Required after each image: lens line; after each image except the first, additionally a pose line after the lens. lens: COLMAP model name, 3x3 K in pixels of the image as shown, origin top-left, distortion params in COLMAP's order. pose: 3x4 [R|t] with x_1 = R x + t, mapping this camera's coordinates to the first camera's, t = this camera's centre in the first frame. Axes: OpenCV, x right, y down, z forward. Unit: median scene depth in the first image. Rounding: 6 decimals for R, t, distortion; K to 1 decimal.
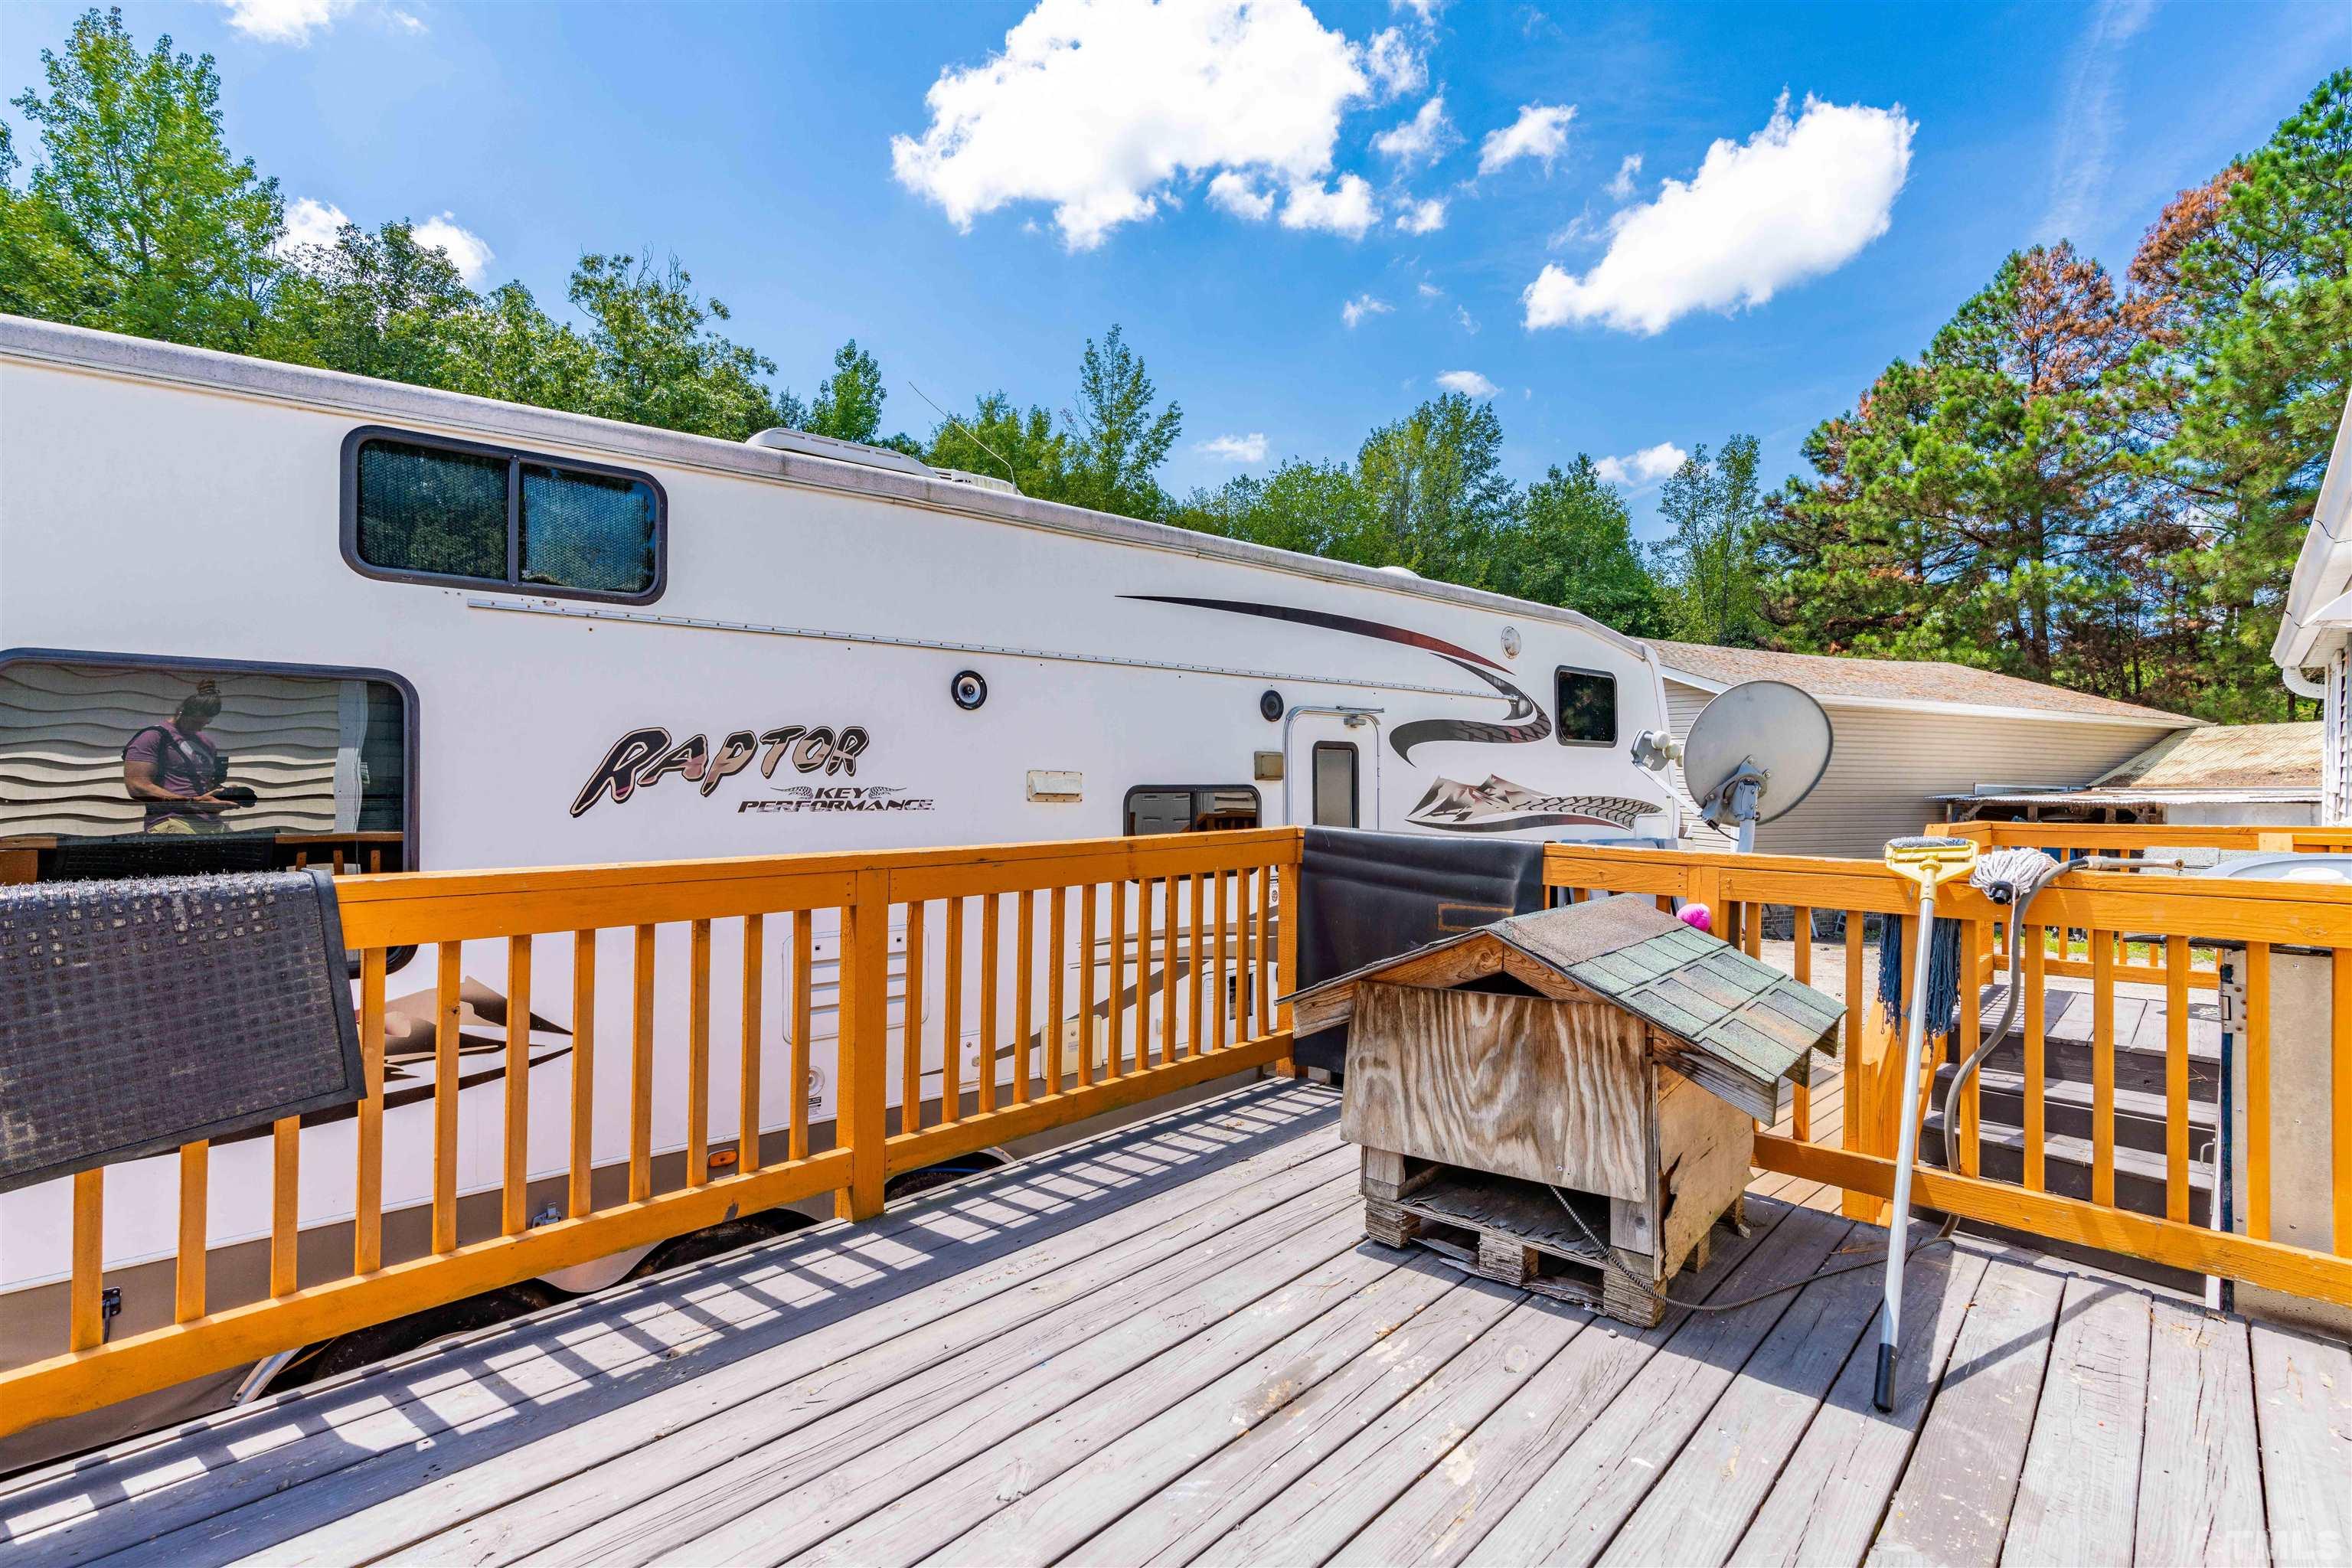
lens RADIAL K [[1075.1, 0, 1176.0], [0, 1075.1, 784.0], [0, 0, 1]] dist [-0.001787, -0.000267]
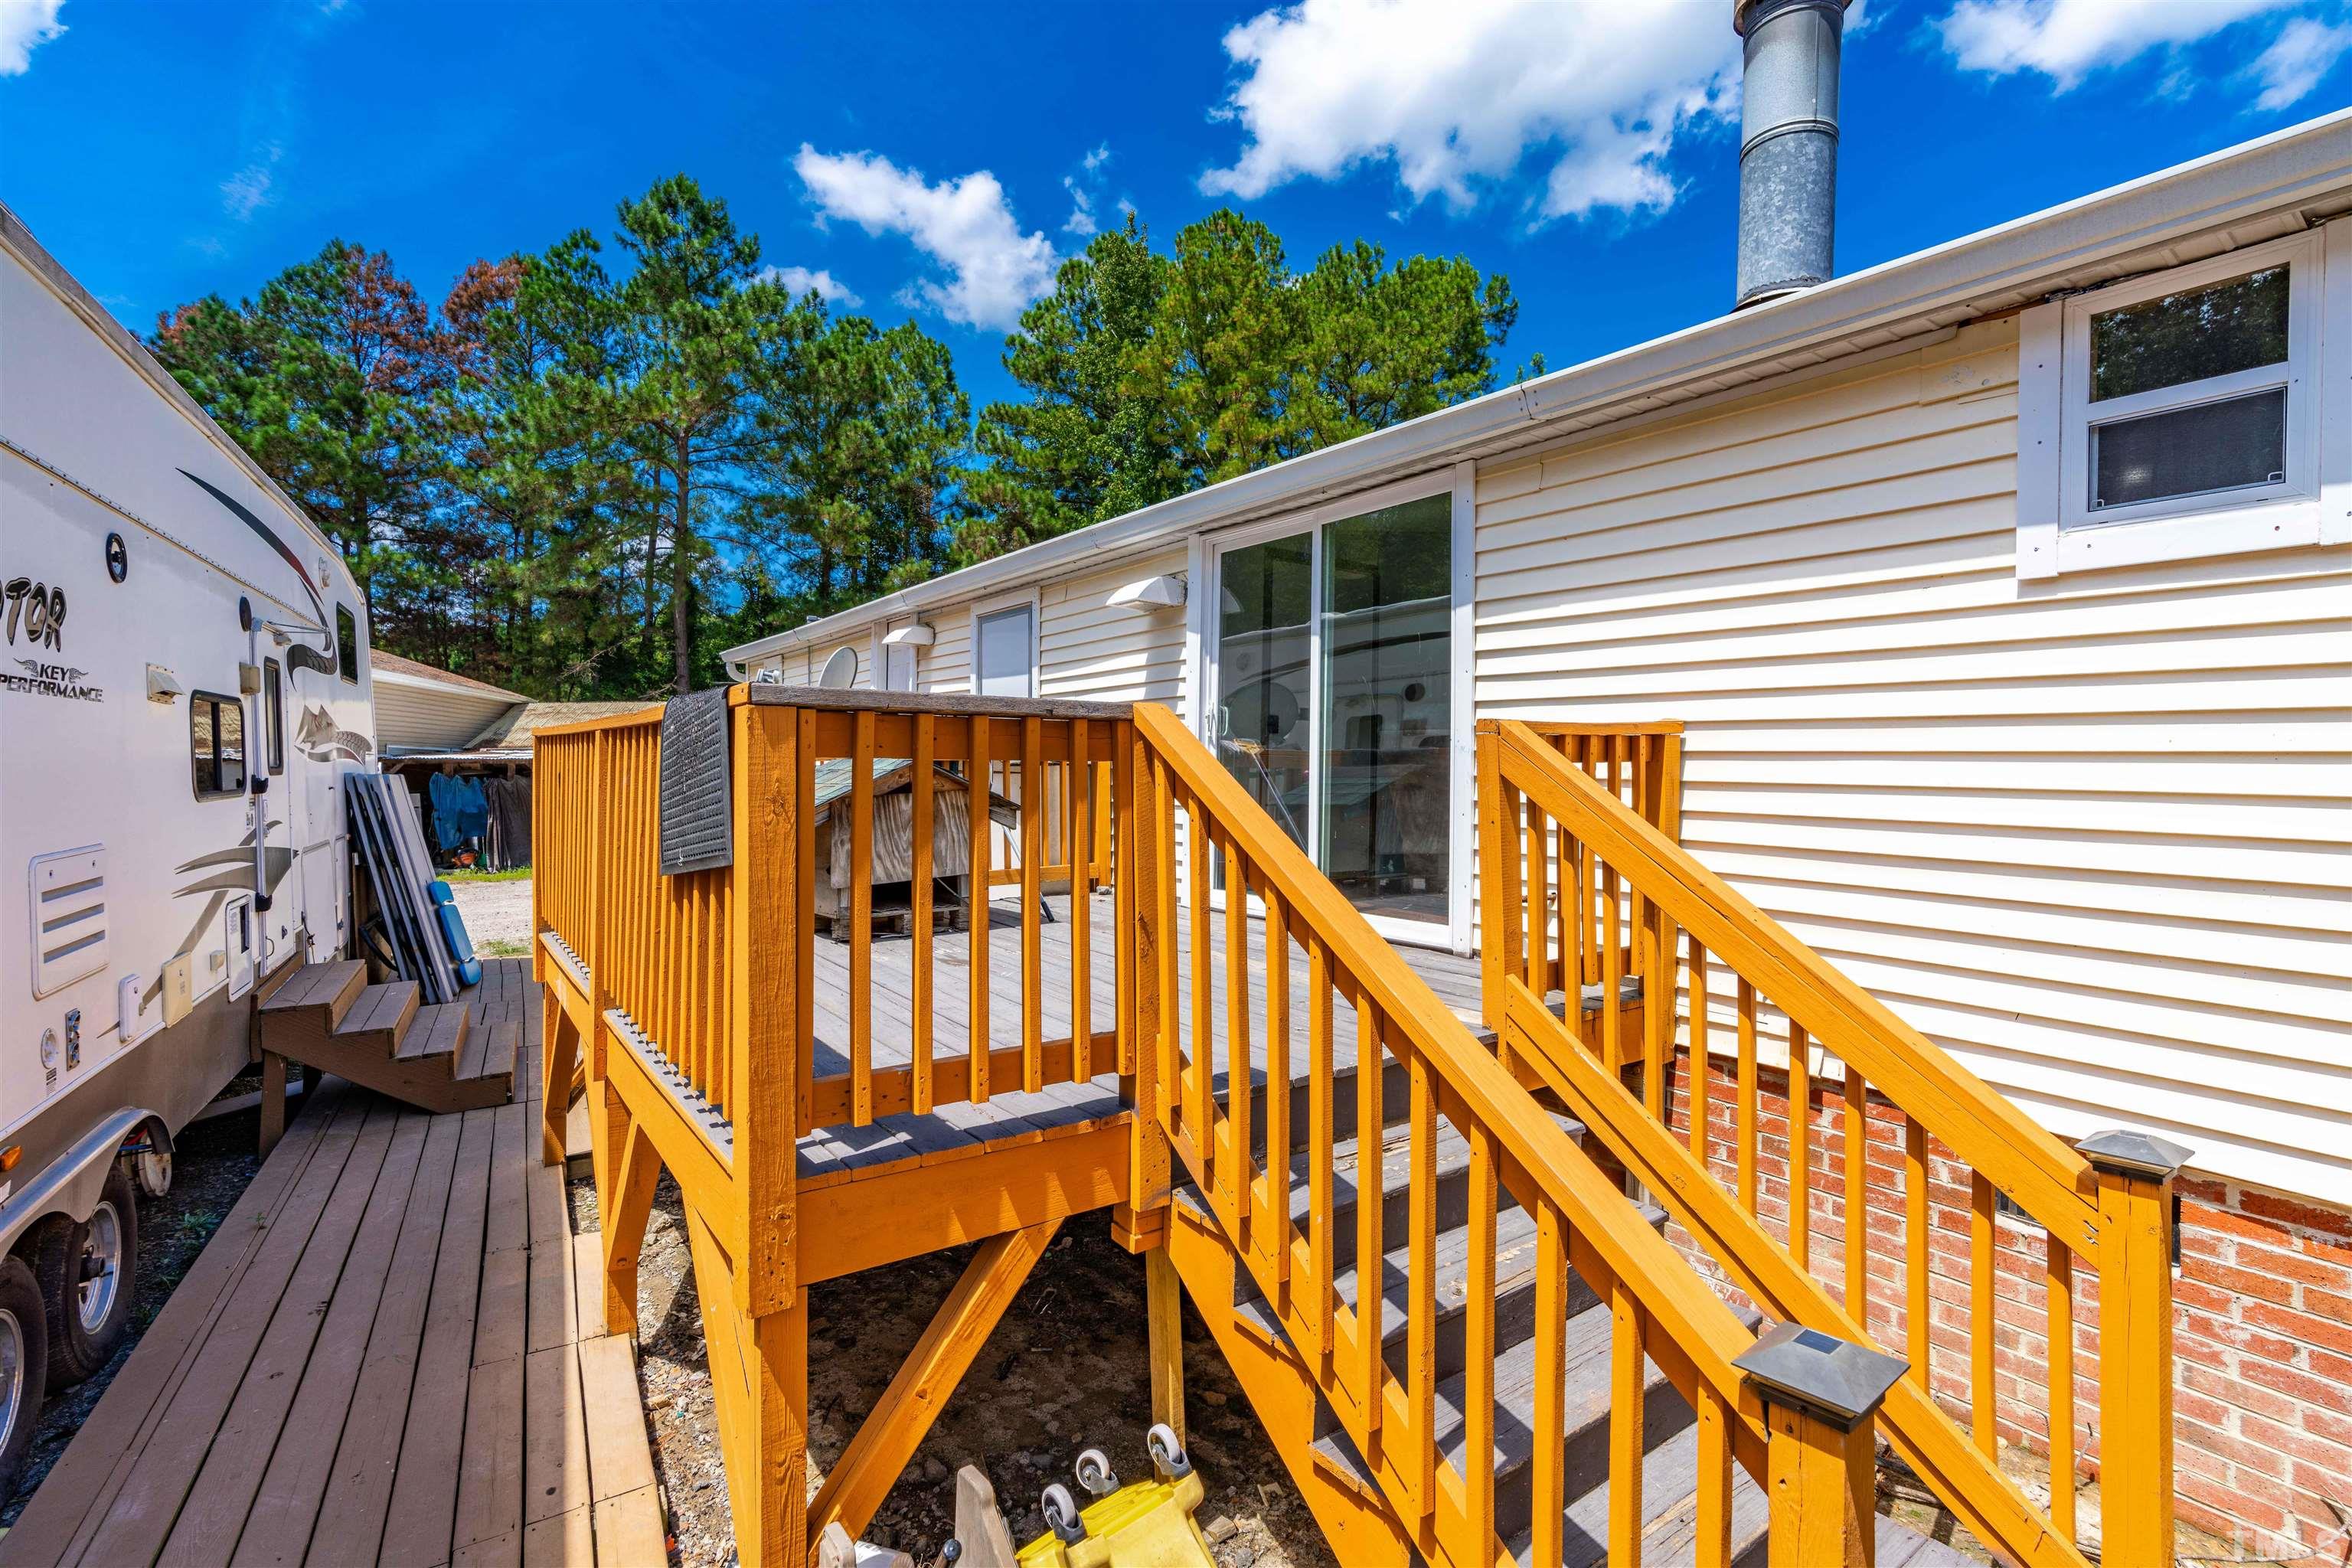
lens RADIAL K [[1075.1, 0, 1176.0], [0, 1075.1, 784.0], [0, 0, 1]] dist [-0.001787, -0.000267]
pose [[0.180618, -0.027241, 0.983176, -0.163026], [0.003910, 0.999628, 0.026979, 0.012432], [-0.983545, -0.001029, 0.180658, 0.013048]]
